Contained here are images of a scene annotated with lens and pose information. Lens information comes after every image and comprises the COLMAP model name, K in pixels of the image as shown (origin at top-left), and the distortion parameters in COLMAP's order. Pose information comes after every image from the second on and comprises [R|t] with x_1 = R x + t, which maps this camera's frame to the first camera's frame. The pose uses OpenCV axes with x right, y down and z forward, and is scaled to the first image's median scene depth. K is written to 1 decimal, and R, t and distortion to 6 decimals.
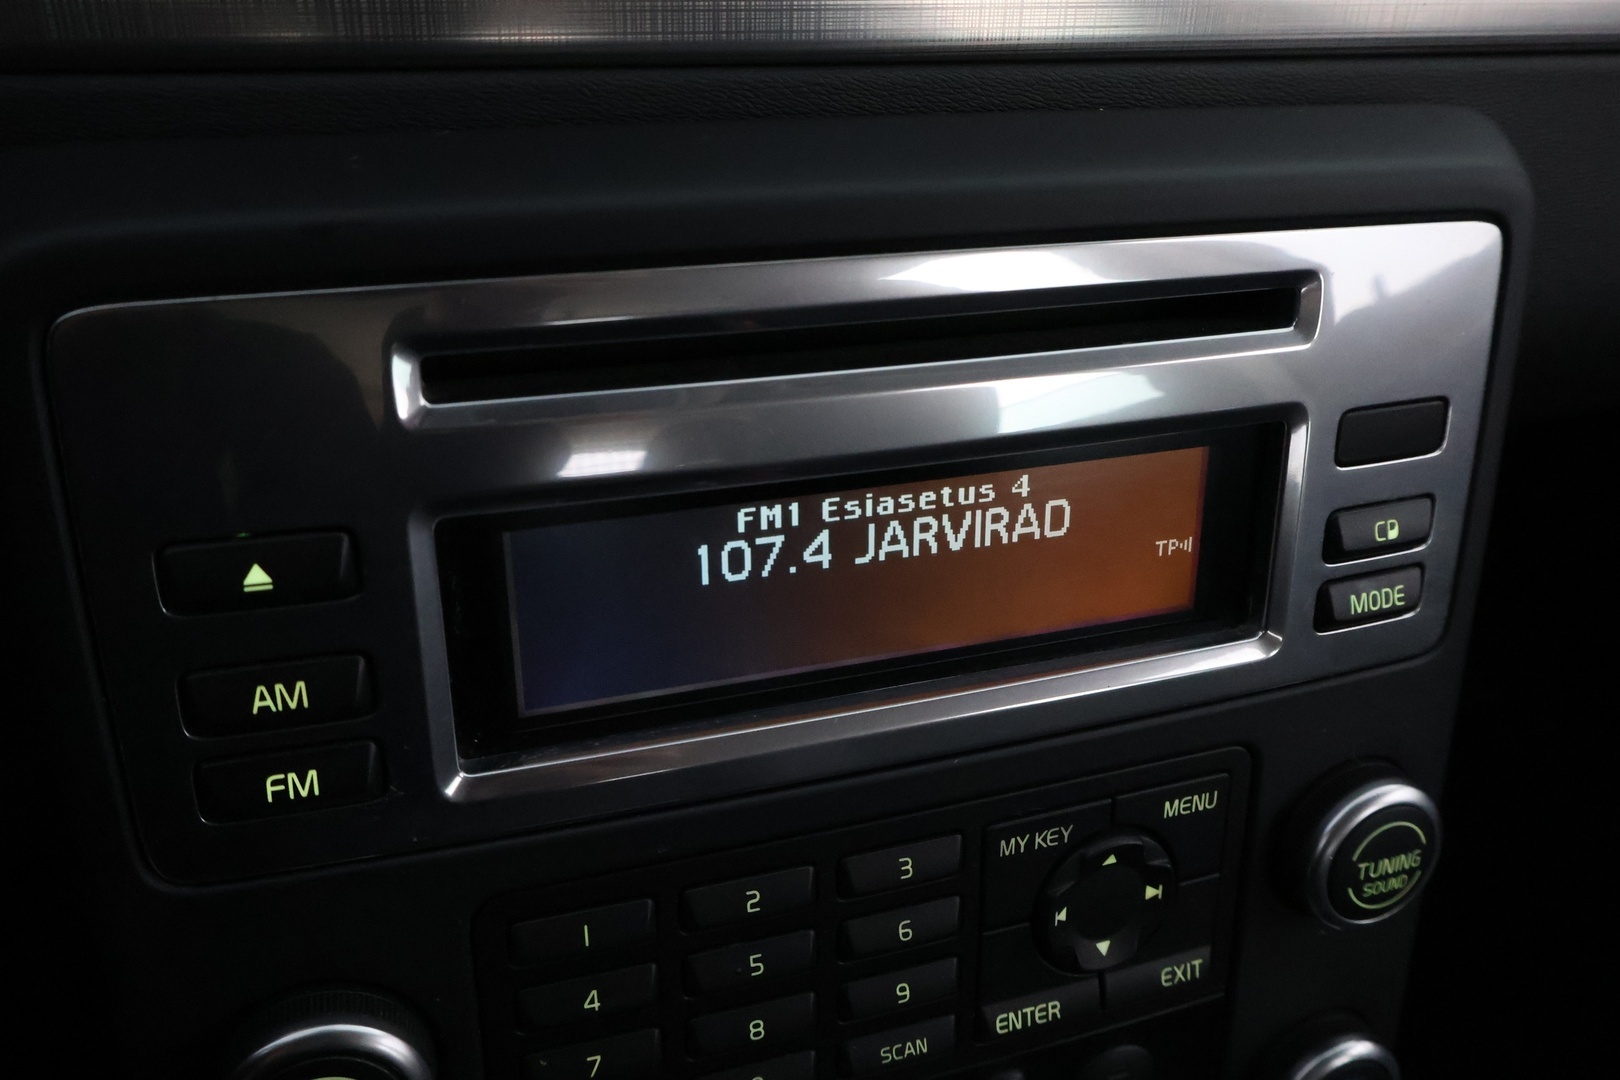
lens RADIAL K [[1371.5, 0, 818.2], [0, 1371.5, 544.4], [0, 0, 1]] dist [-0.004873, 0.014068]
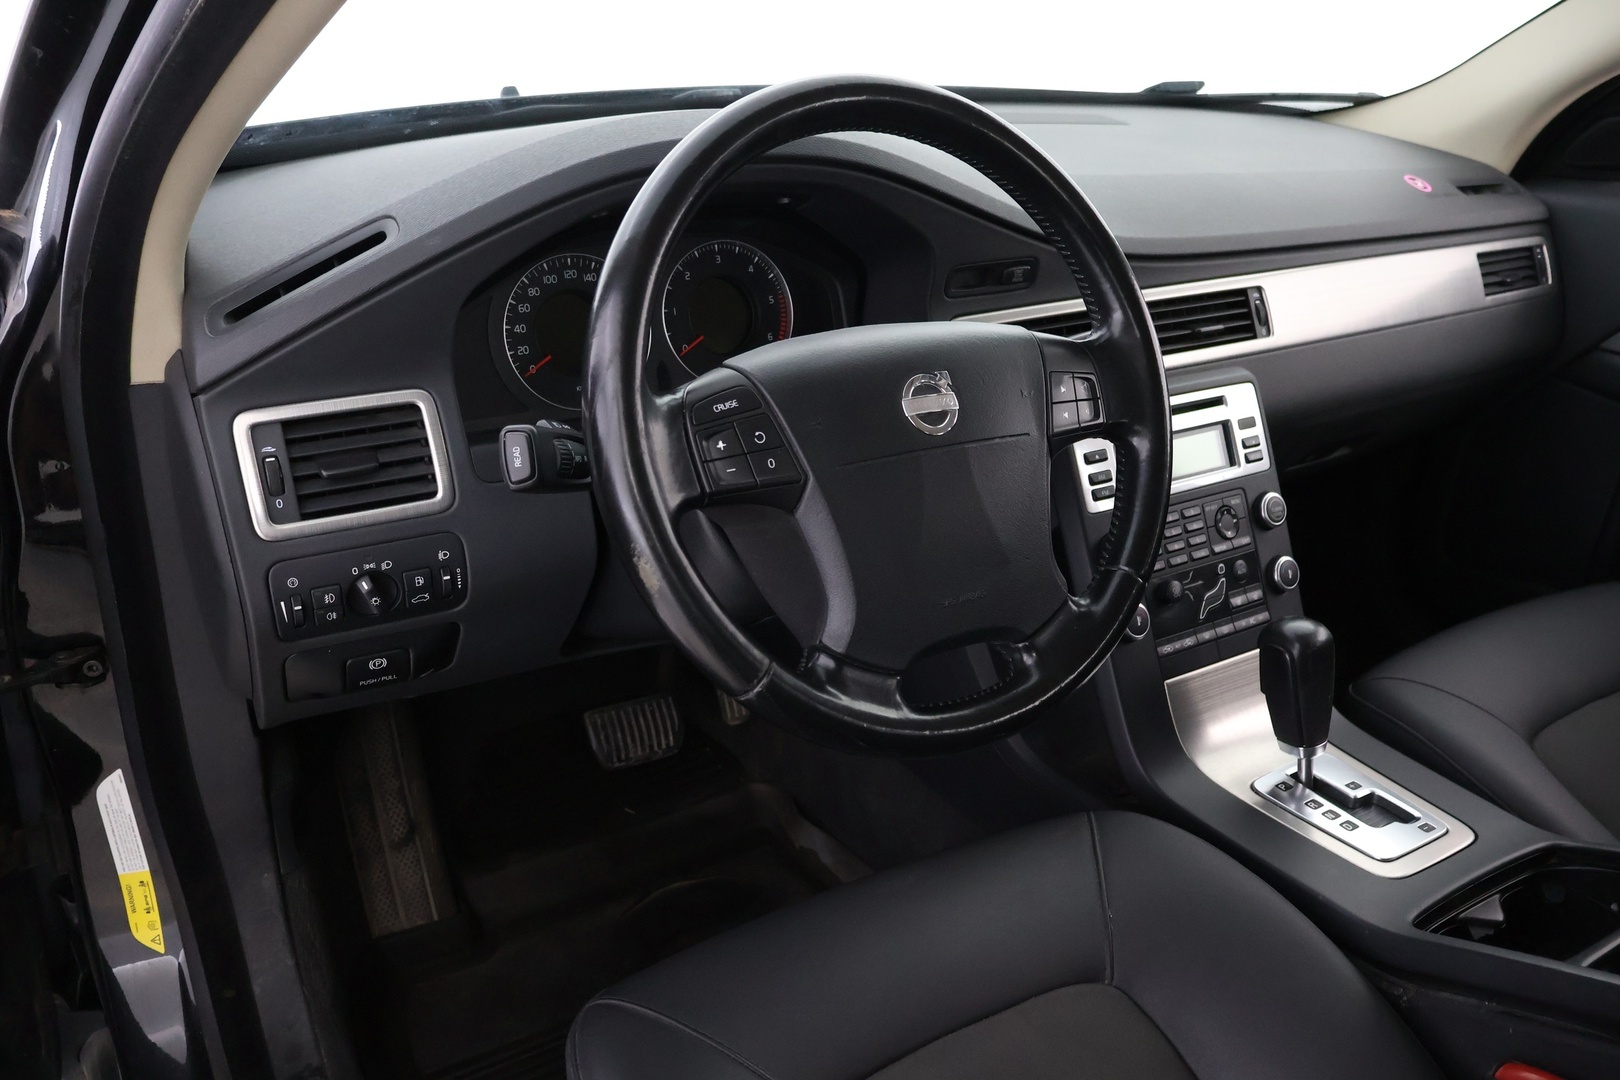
lens RADIAL K [[1371.5, 0, 824.1], [0, 1371.5, 537.1], [0, 0, 1]] dist [-0.004873, 0.014068]
pose [[0.962830, -0.208866, 0.171272, -2.039898], [0.254533, 0.913801, -0.316514, 1.504118], [-0.090399, 0.348343, 0.932998, -3.442414]]
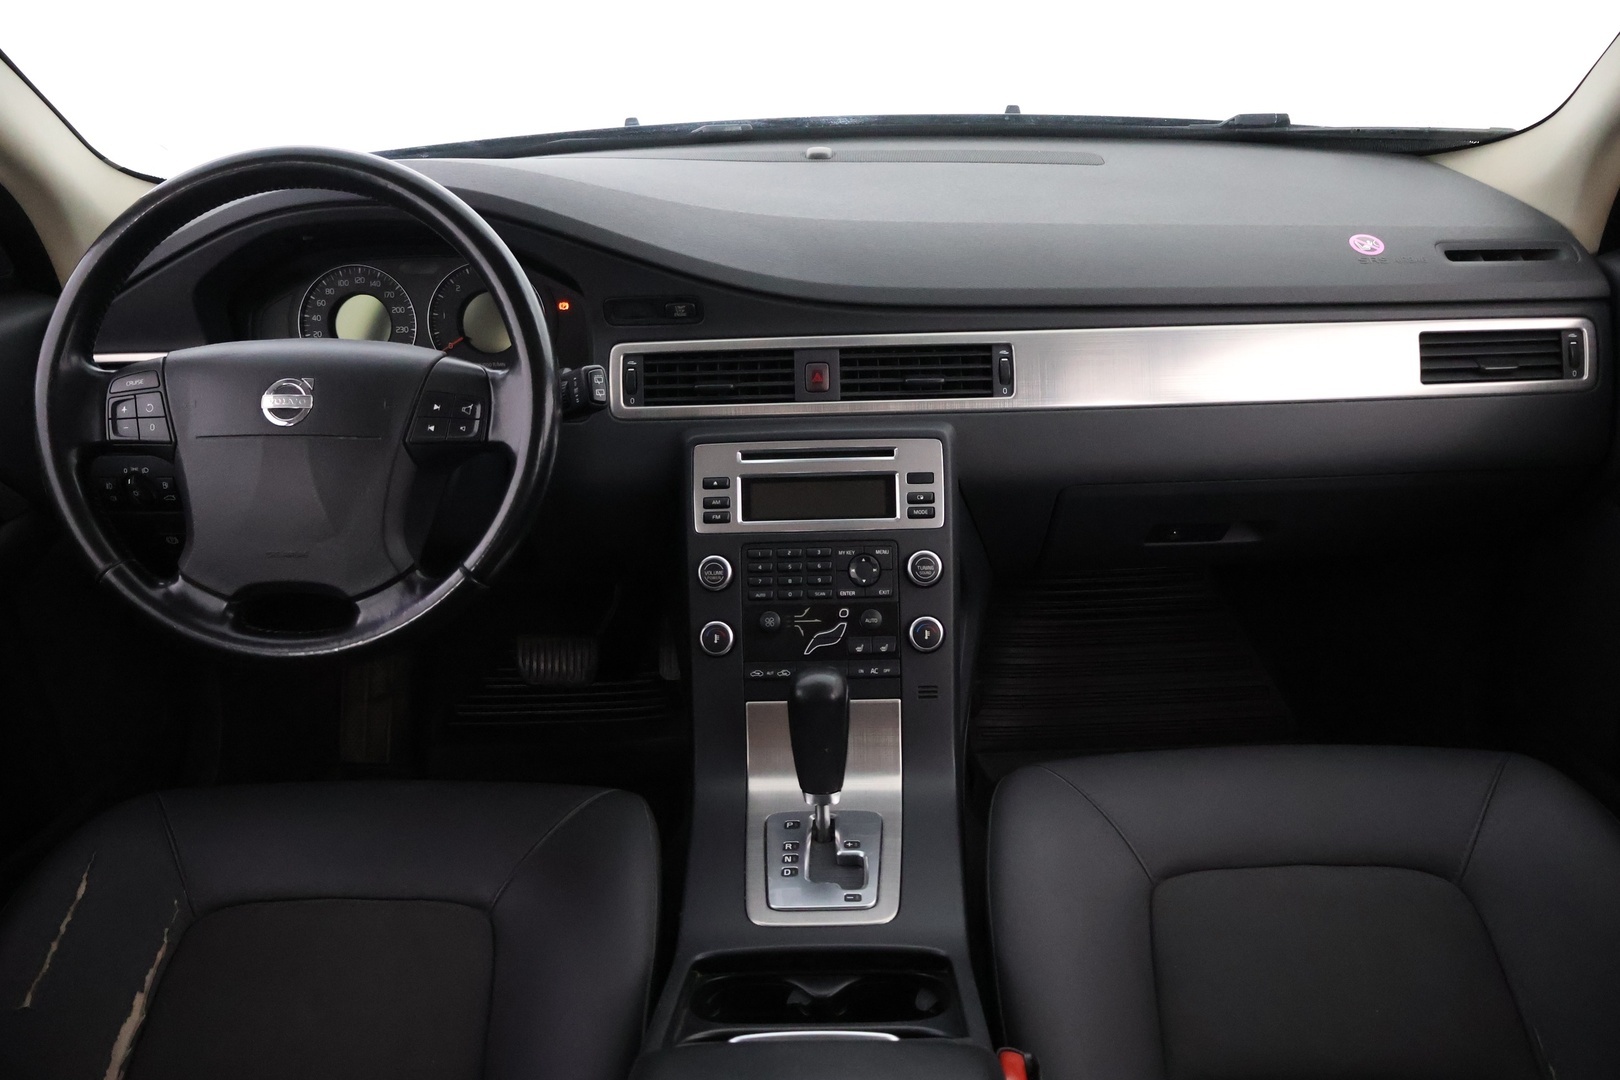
lens RADIAL K [[1371.5, 0, 816.2], [0, 1371.5, 565.3], [0, 0, 1]] dist [-0.004873, 0.014068]
pose [[0.919383, -0.021693, -0.392766, 2.024692], [-0.118942, 0.936409, -0.330138, 1.924987], [0.374951, 0.350240, 0.858338, -3.371496]]
